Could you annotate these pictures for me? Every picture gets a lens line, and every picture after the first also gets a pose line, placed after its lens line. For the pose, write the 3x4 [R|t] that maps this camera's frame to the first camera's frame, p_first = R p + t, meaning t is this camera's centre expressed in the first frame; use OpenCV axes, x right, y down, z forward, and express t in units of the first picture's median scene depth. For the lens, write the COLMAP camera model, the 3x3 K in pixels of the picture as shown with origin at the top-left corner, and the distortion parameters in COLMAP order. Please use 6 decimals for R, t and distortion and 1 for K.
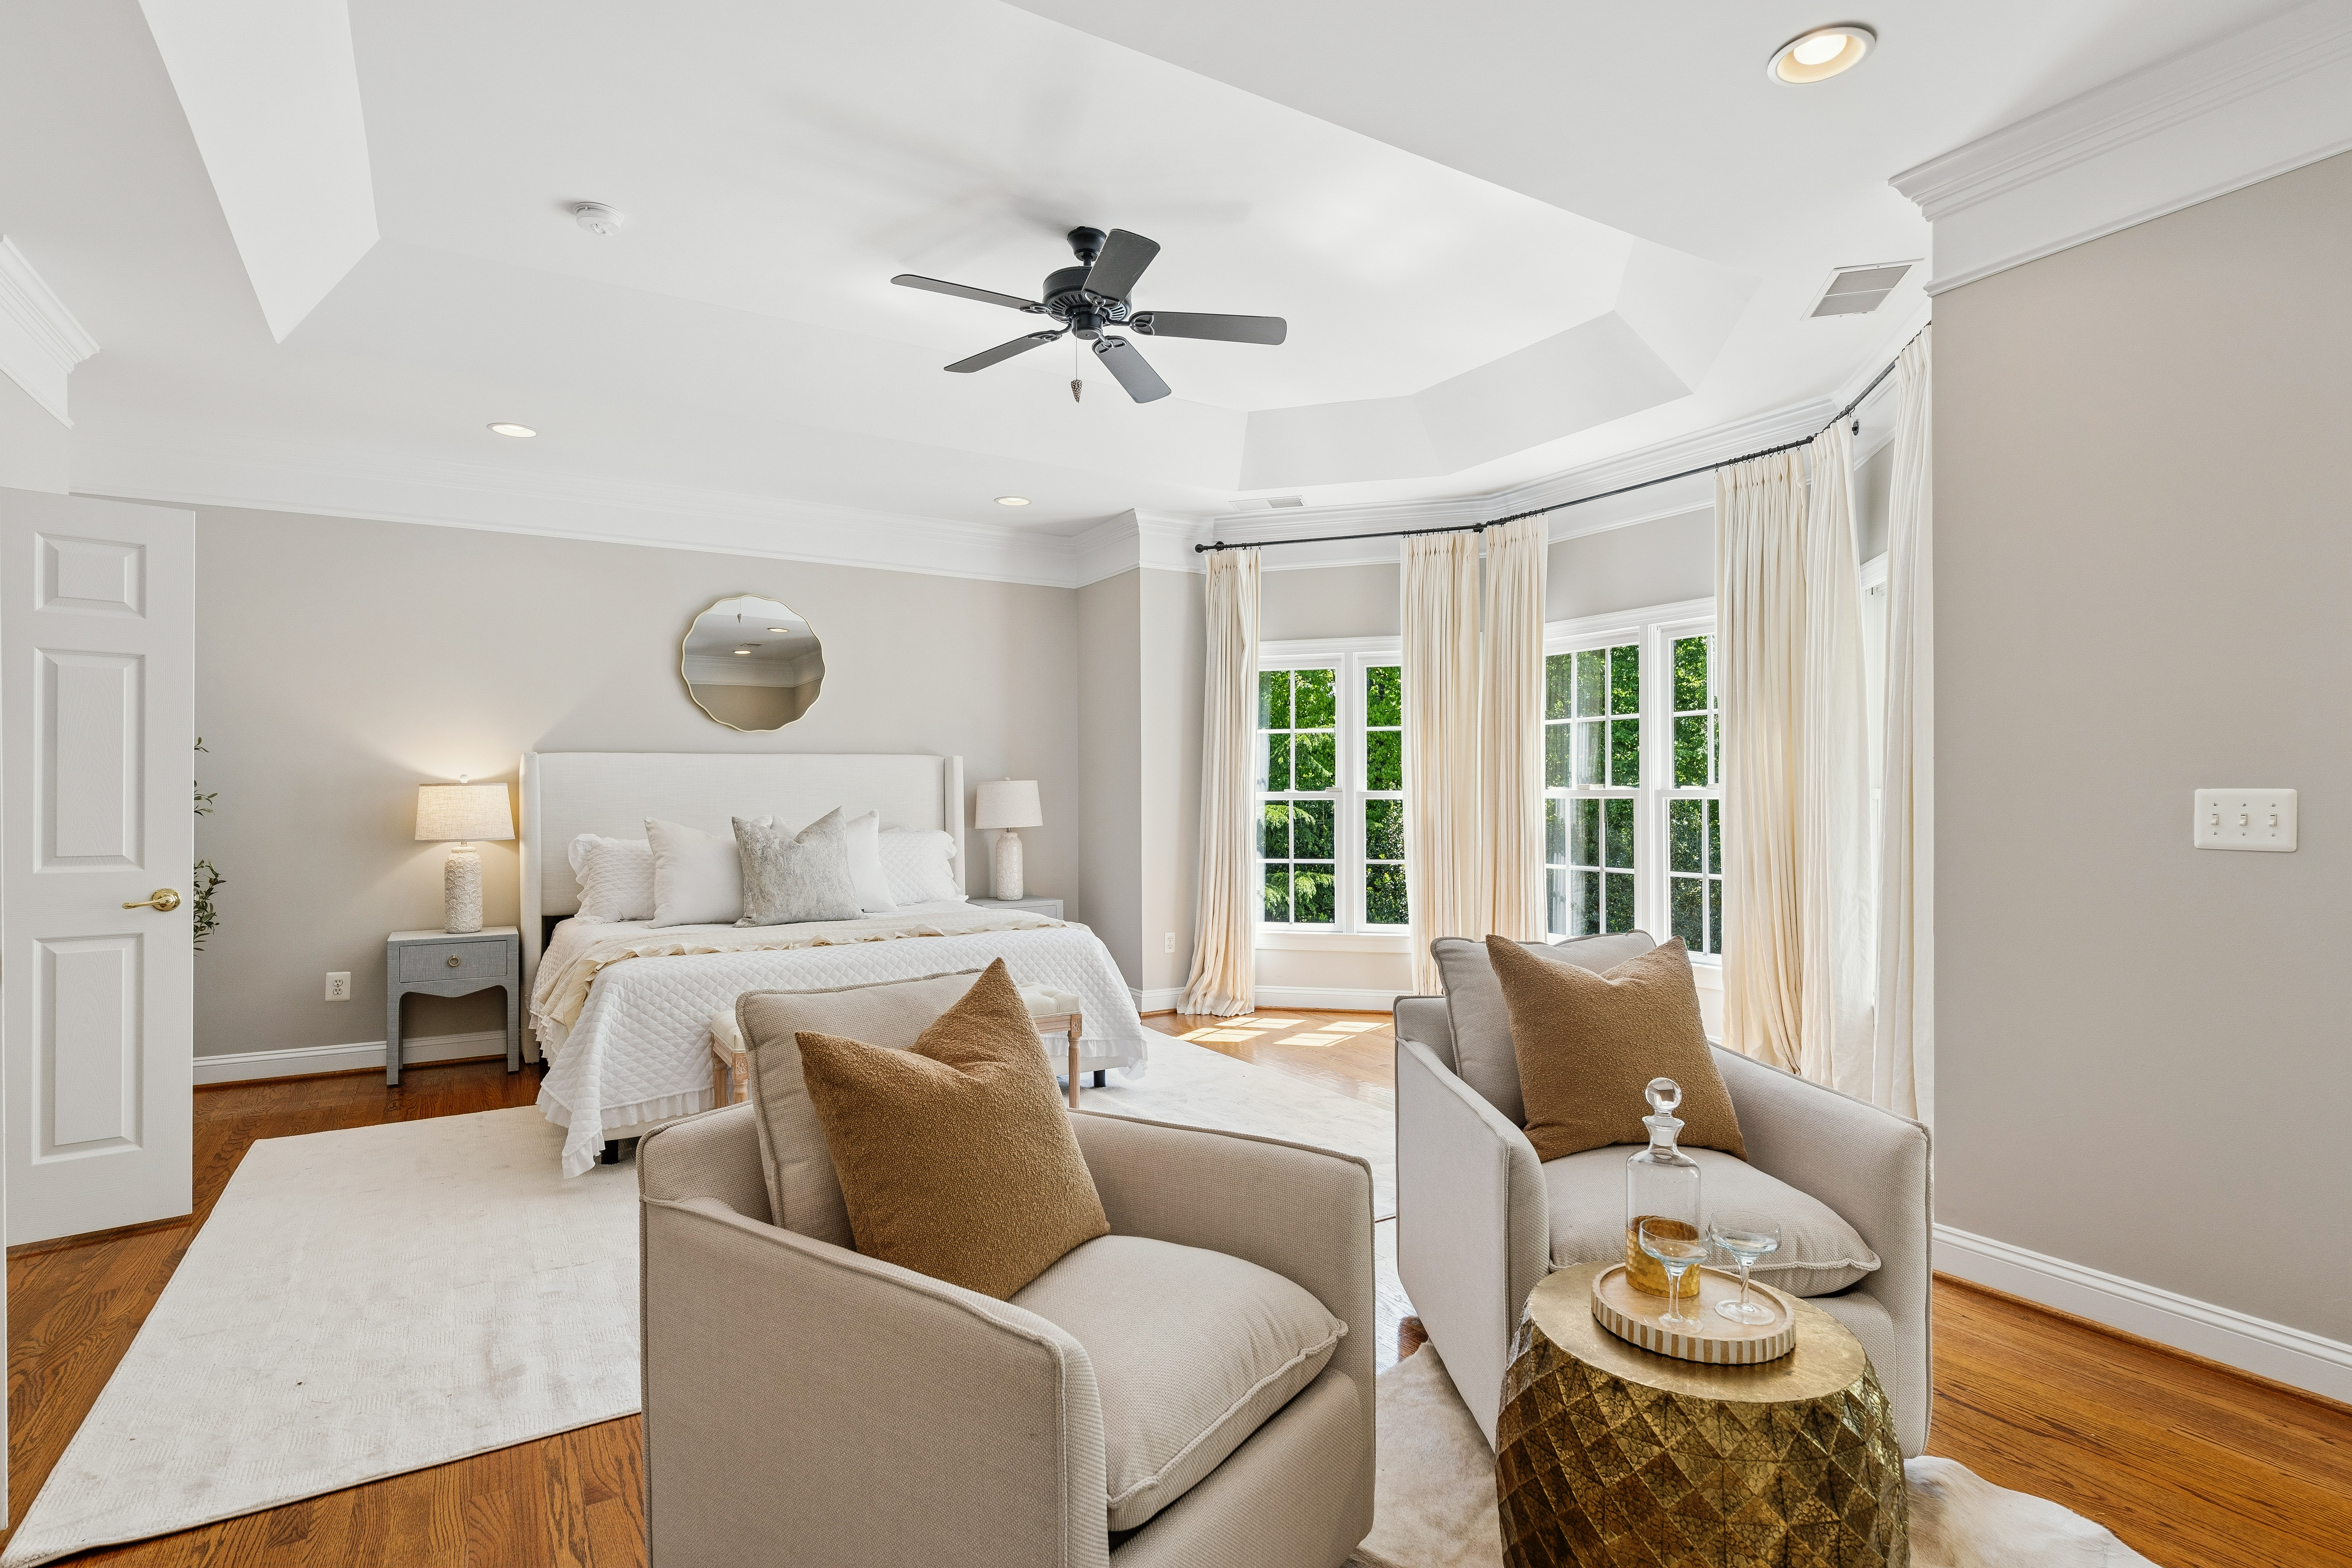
lens RADIAL K [[1154.9, 0, 1185.5], [0, 1154.9, 796.6], [0, 0, 1]] dist [0.002331, 0.000067]
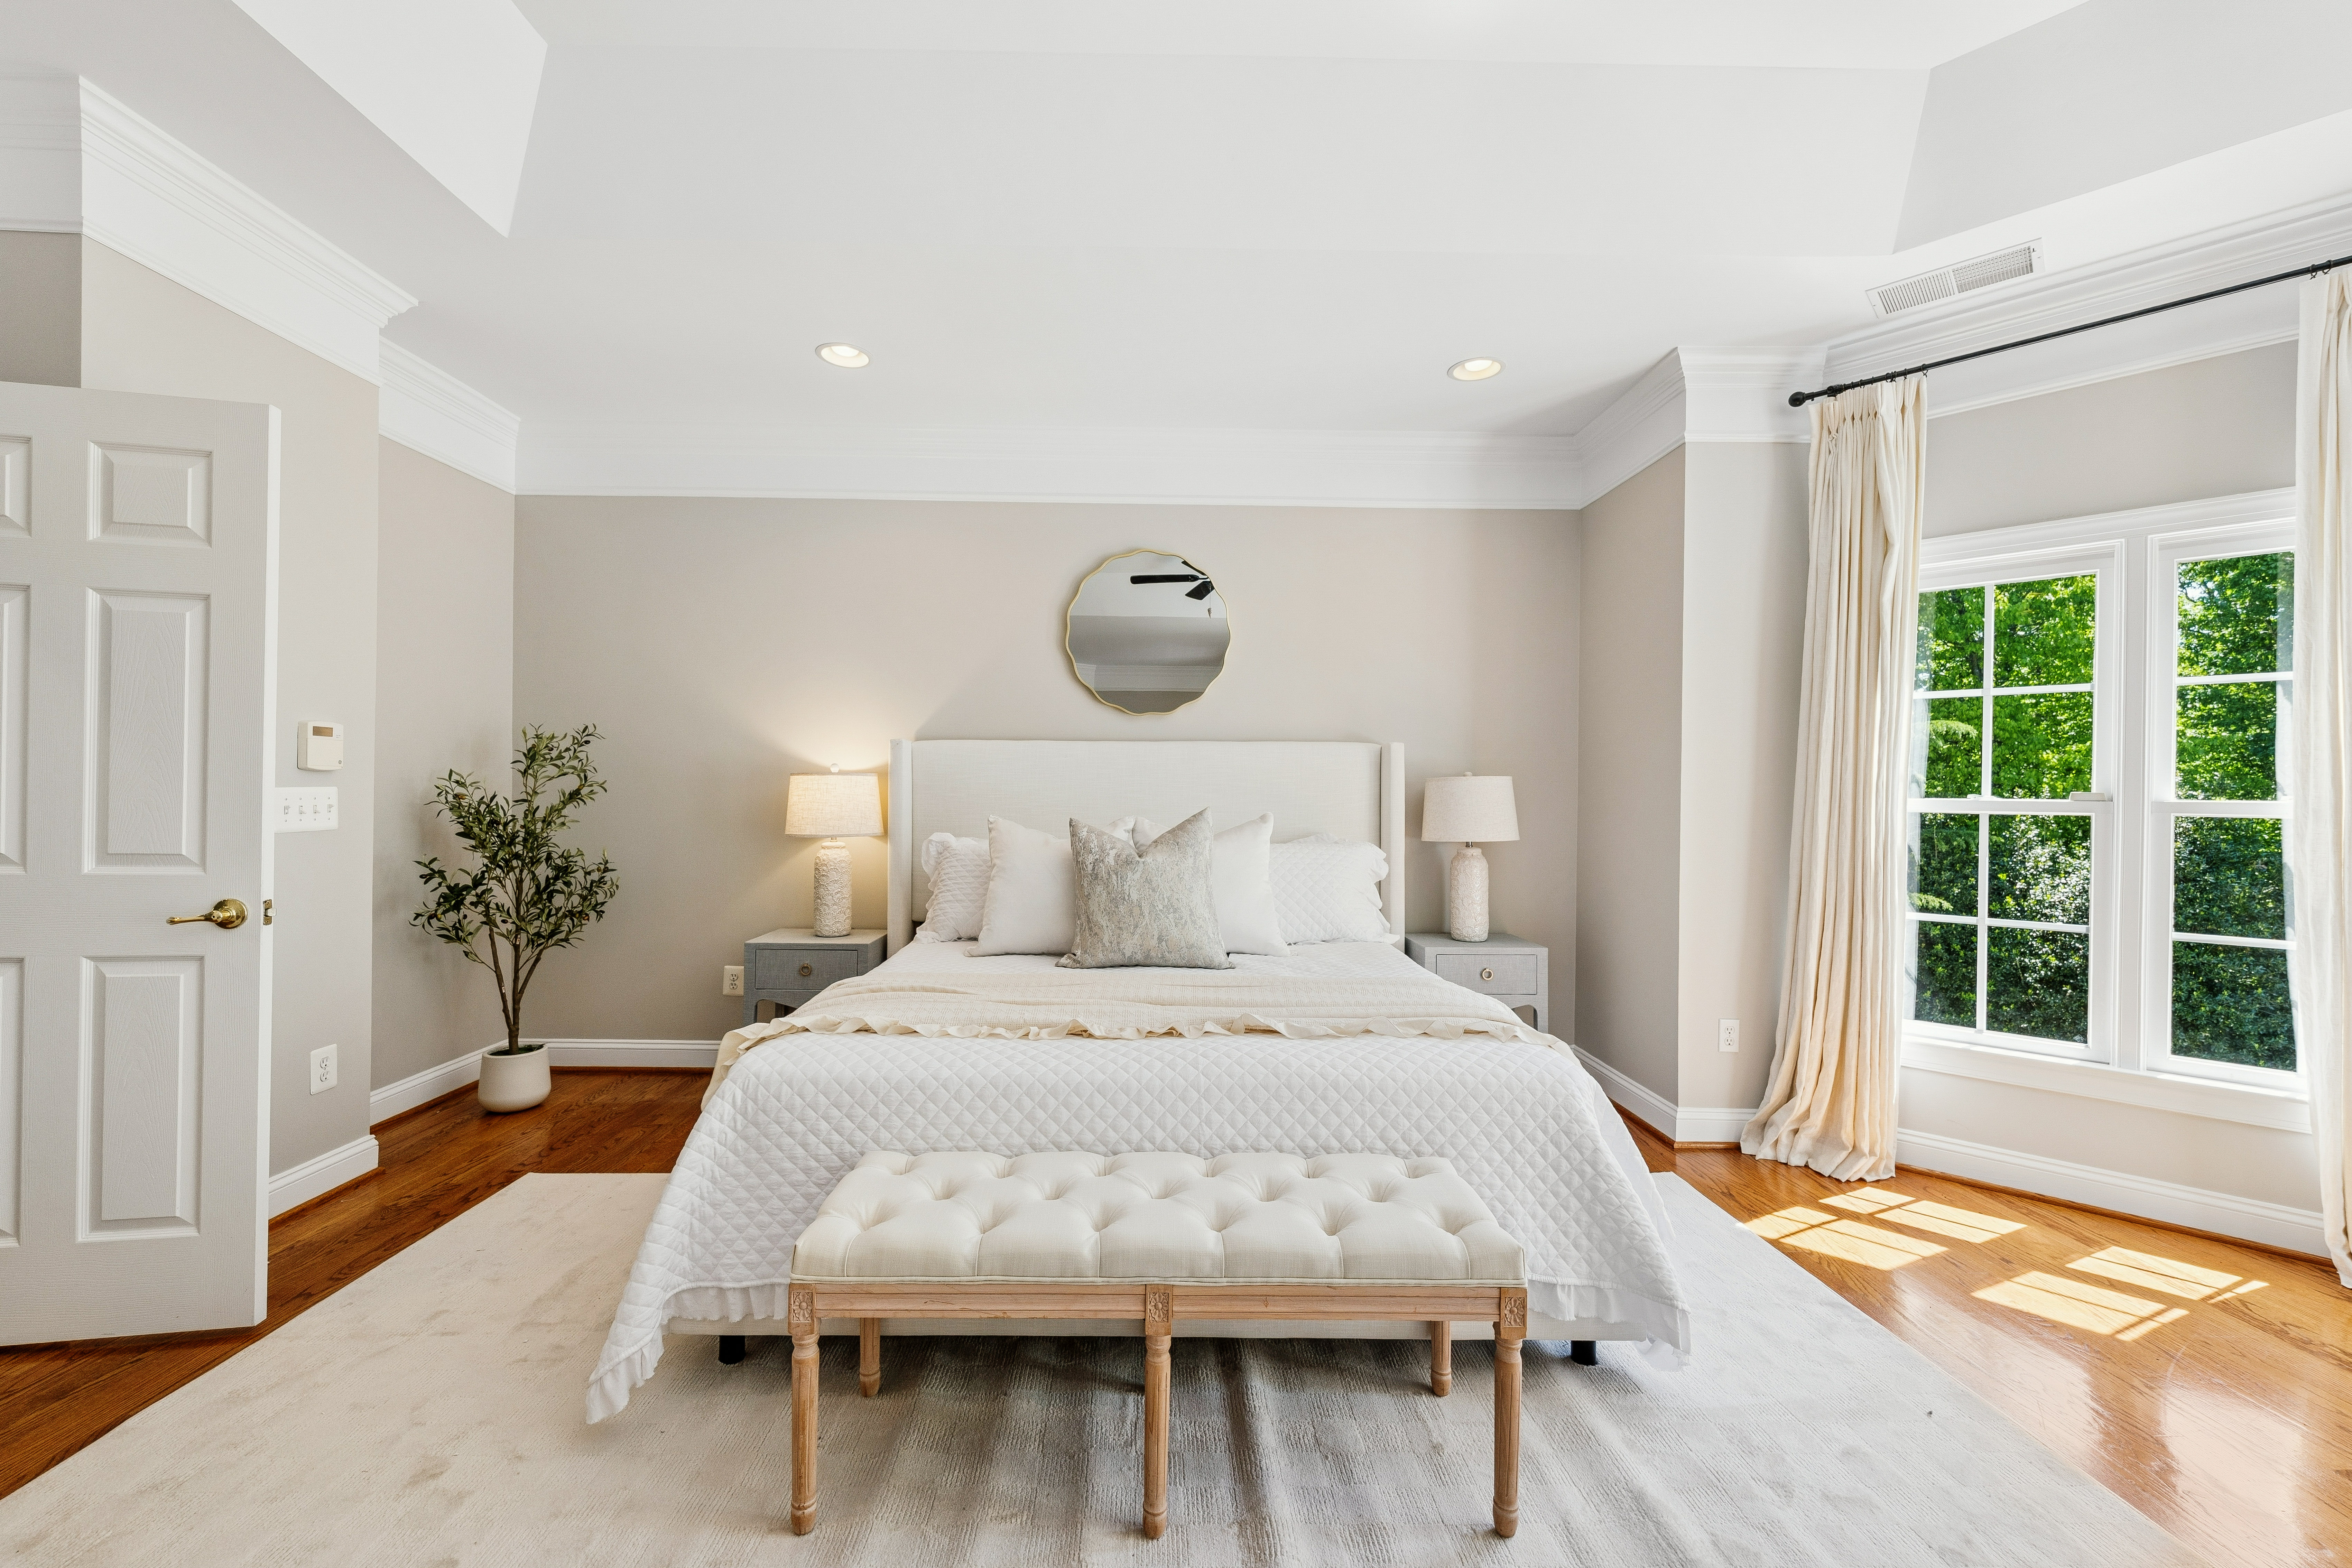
lens RADIAL K [[932.7, 0, 1156.5], [0, 932.7, 792.2], [0, 0, 1]] dist [0.023686, -0.013011]
pose [[0.856401, 0.015740, -0.516070, -0.019270], [-0.017308, 0.999849, 0.001772, -0.001572], [0.516020, 0.007415, 0.856544, 0.425073]]
